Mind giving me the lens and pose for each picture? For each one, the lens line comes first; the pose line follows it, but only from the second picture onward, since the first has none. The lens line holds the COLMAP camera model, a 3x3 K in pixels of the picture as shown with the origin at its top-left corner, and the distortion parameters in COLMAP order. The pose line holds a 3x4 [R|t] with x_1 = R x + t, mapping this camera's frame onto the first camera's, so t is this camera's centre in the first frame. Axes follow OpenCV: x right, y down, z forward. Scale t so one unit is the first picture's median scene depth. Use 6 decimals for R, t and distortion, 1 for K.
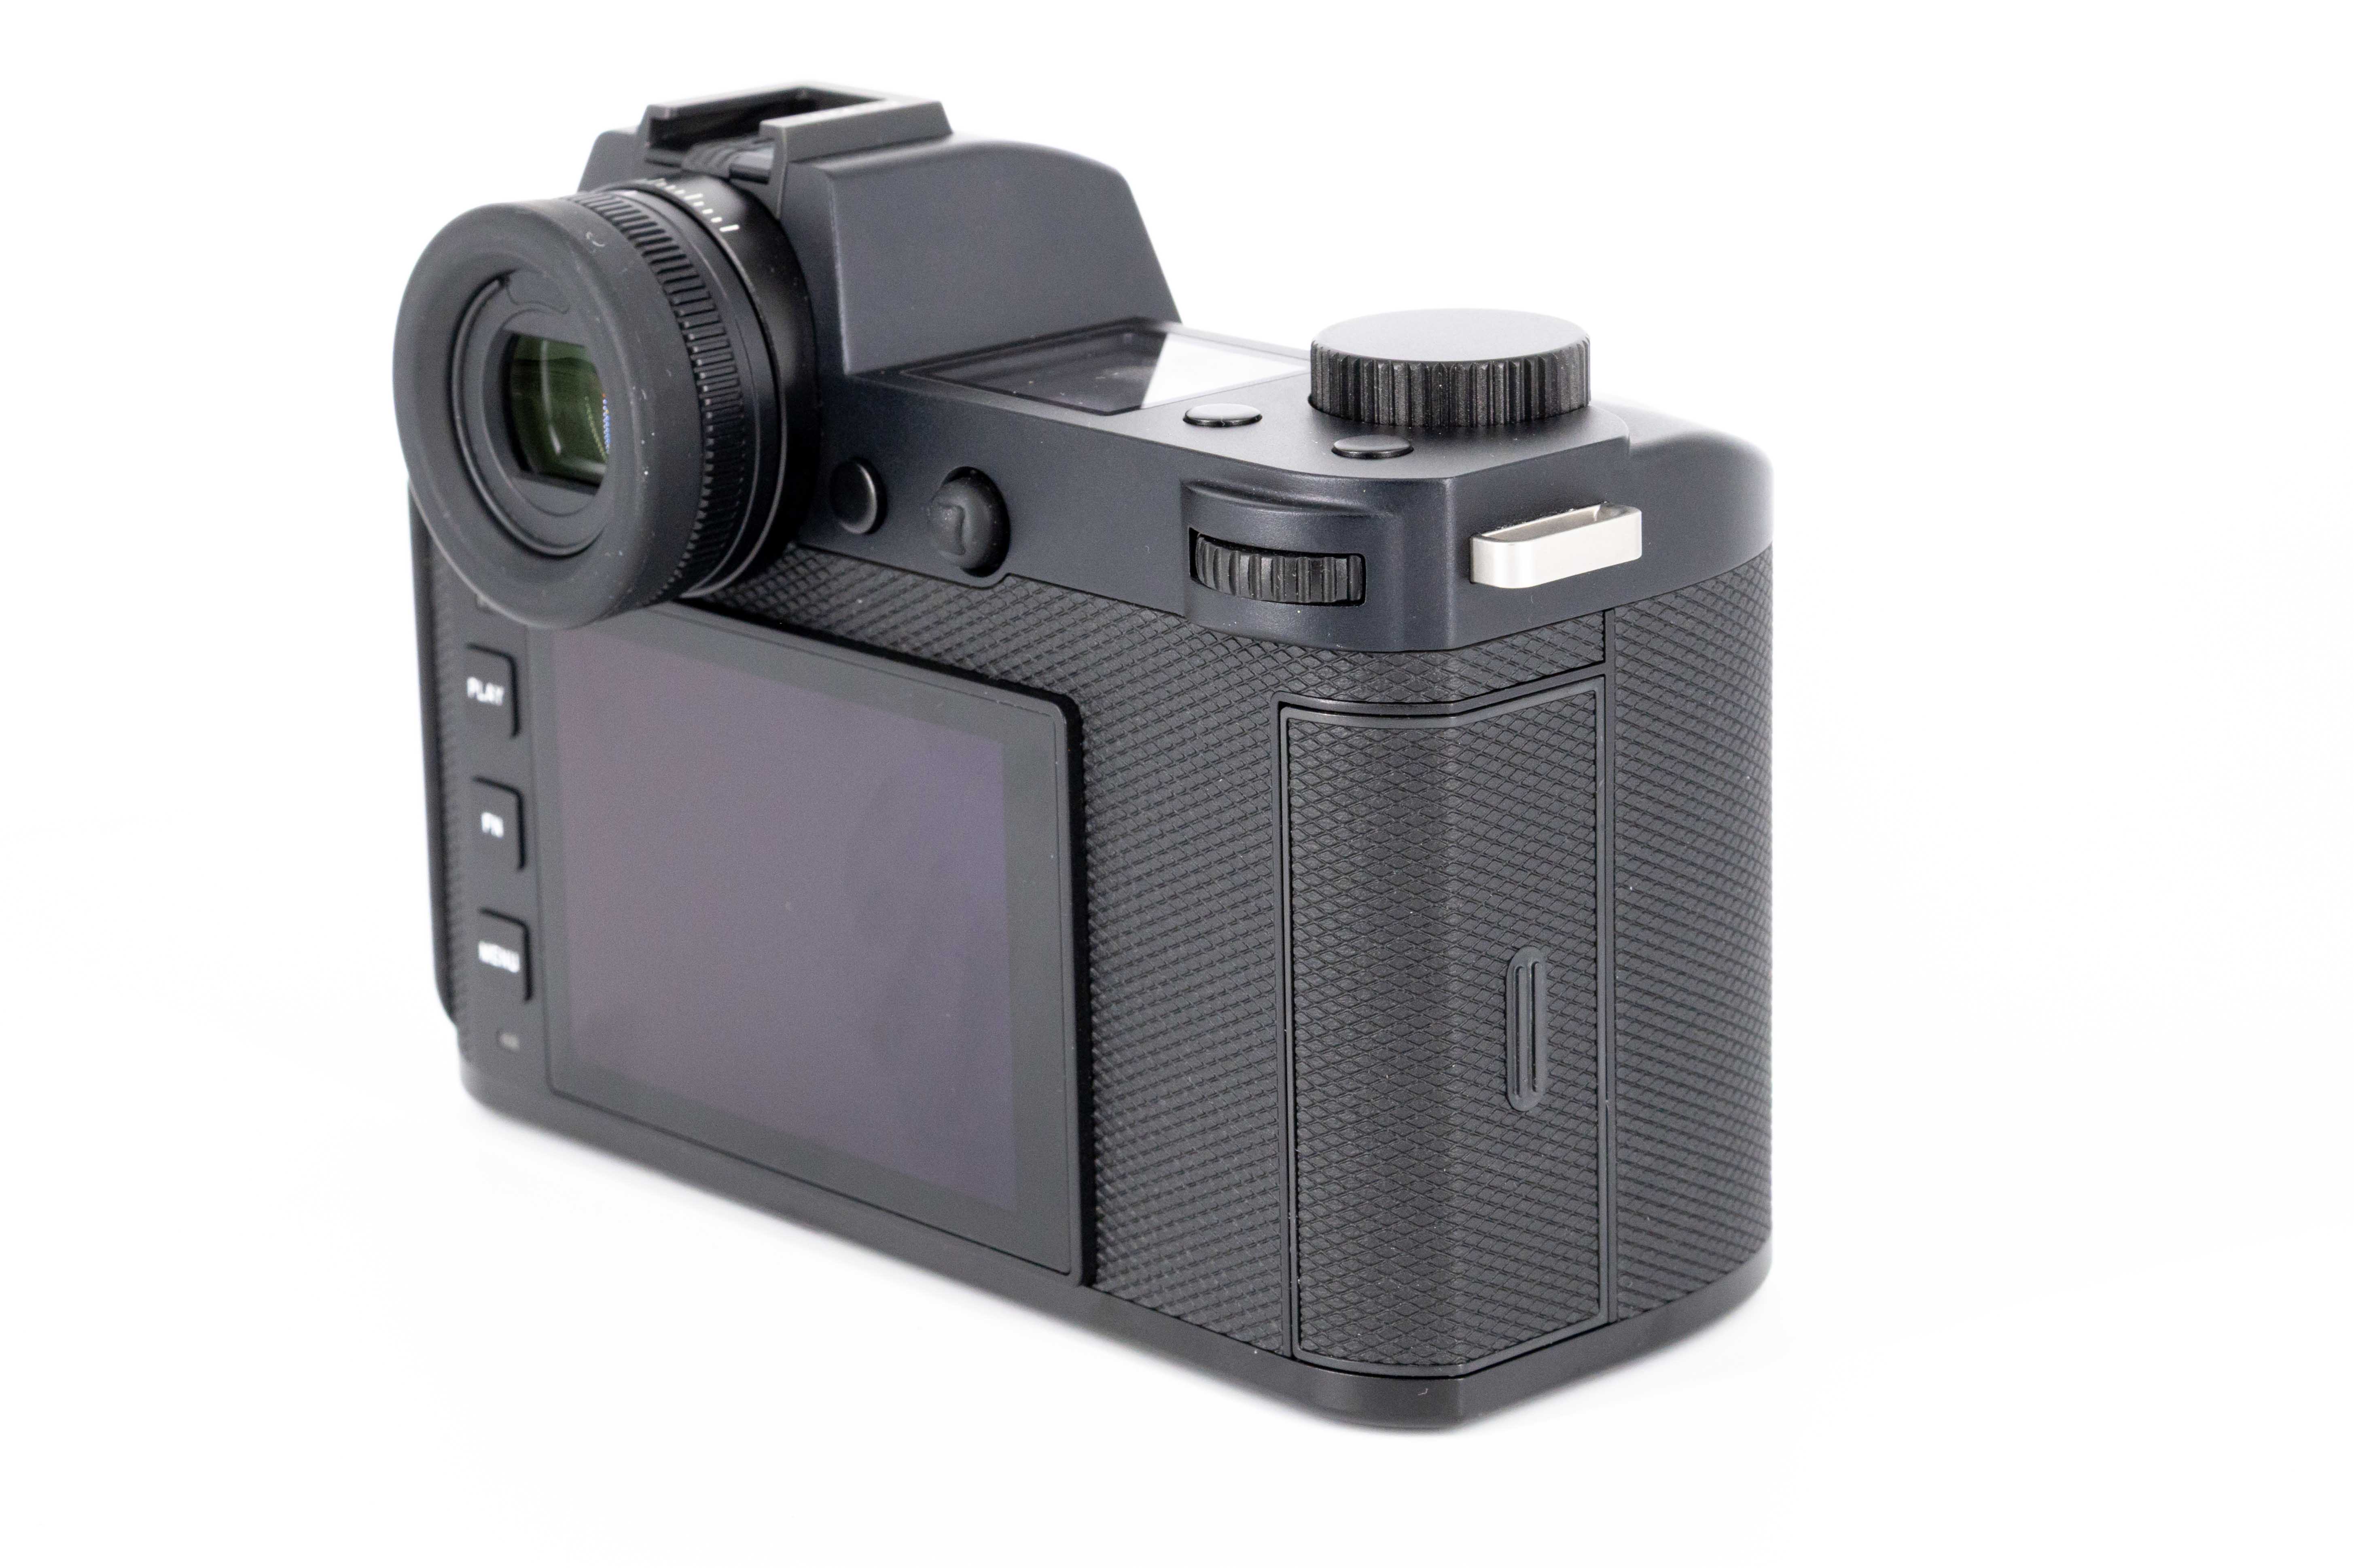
lens RADIAL K [[6090.1, 0, 1177.0], [0, 6090.1, 784.0], [0, 0, 1]] dist [0.552524, 0.184417]
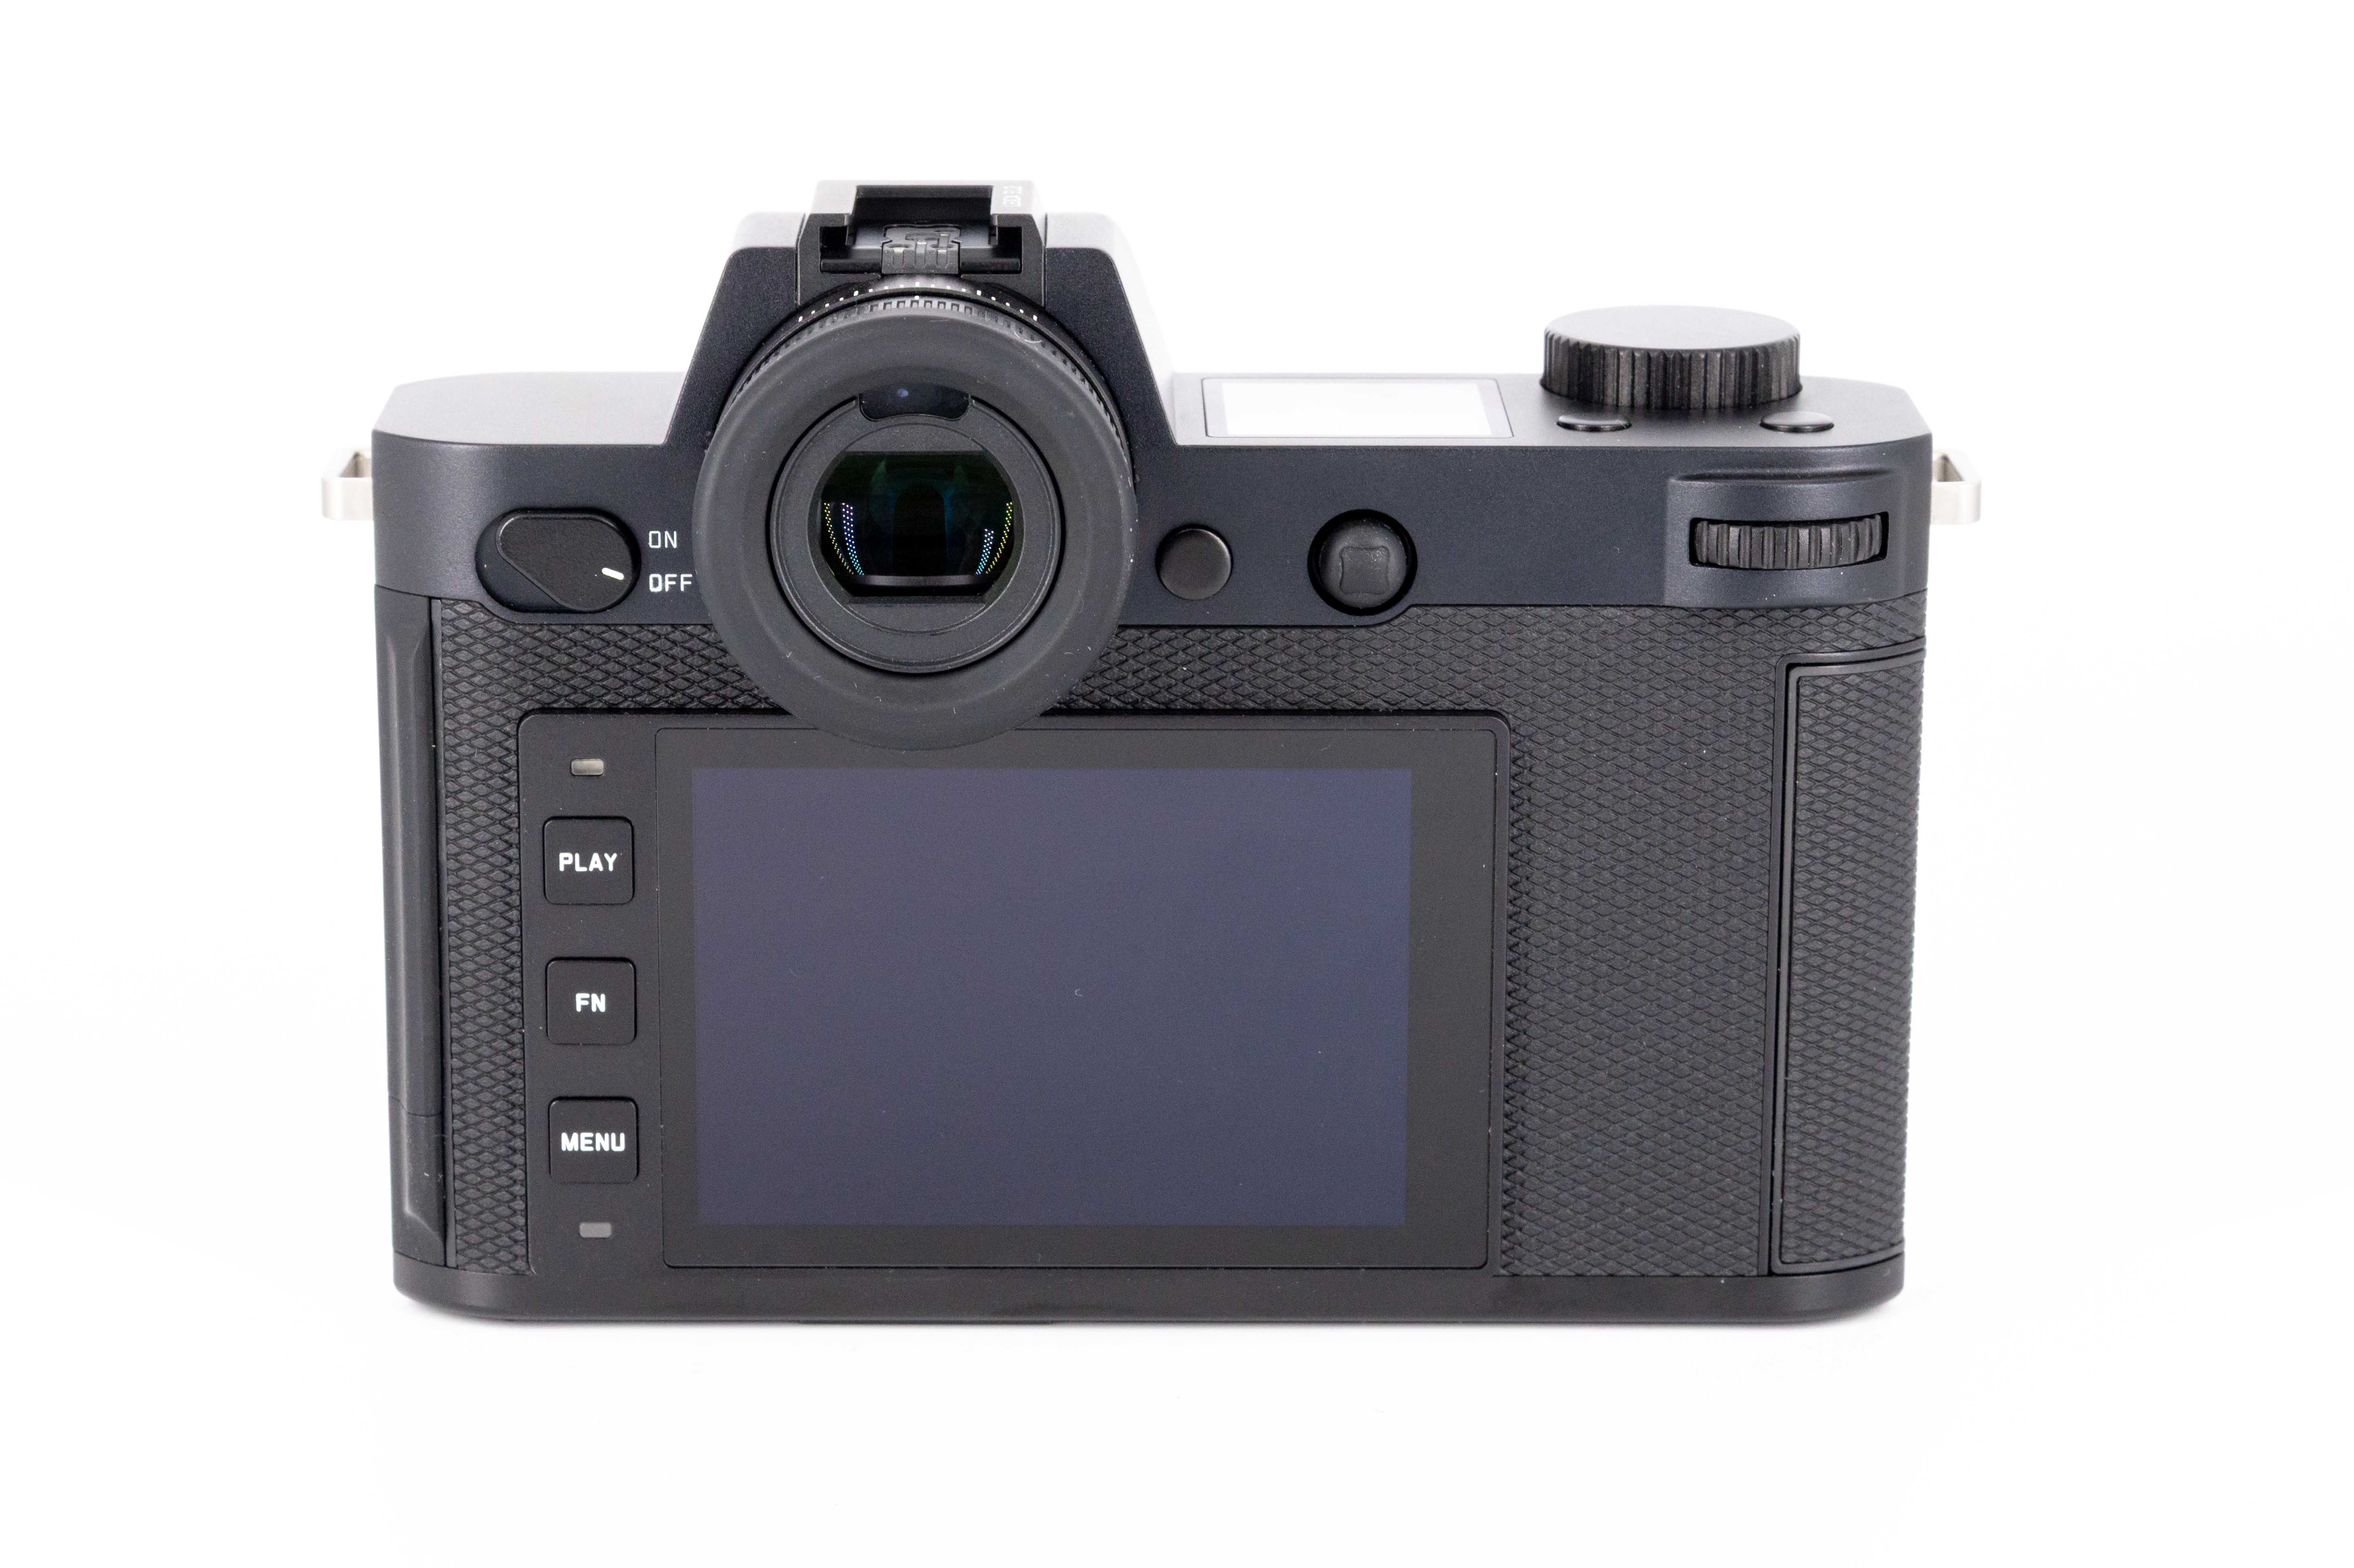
lens RADIAL K [[6090.1, 0, 1177.0], [0, 6090.1, 784.0], [0, 0, 1]] dist [0.552524, 0.184417]
pose [[0.676600, -0.157012, 0.719416, -0.821615], [0.181766, 0.982381, 0.043456, -0.057996], [-0.713564, 0.101363, 0.693219, 0.311523]]
